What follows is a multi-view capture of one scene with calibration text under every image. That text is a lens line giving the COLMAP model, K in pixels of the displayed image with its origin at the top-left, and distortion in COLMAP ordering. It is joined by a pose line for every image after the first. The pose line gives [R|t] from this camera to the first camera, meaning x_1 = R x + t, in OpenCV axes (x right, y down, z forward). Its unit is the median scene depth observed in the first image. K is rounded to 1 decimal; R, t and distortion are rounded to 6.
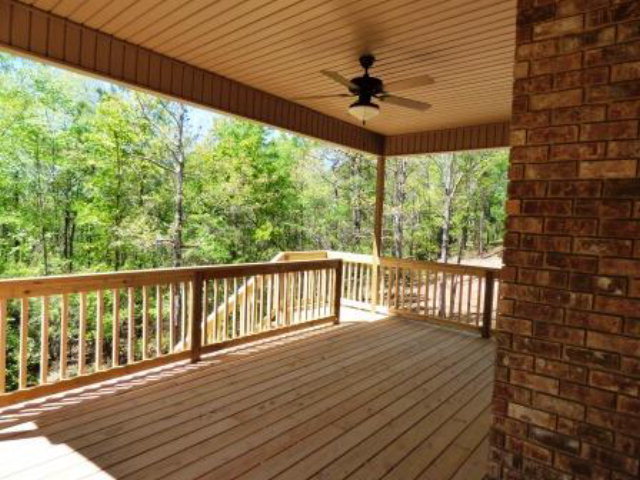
lens RADIAL K [[392.3, 0, 320.0], [0, 392.3, 240.0], [0, 0, 1]] dist [-0.006187, -0.001824]
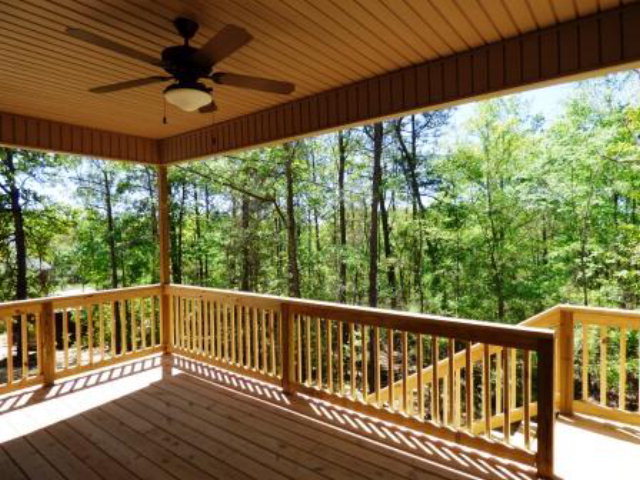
lens RADIAL K [[392.3, 0, 320.0], [0, 392.3, 240.0], [0, 0, 1]] dist [-0.006187, -0.001824]
pose [[0.045794, -0.022418, -0.998699, 0.813472], [-0.023048, 0.999458, -0.023492, -0.067372], [0.998685, 0.024094, 0.045252, 1.216500]]
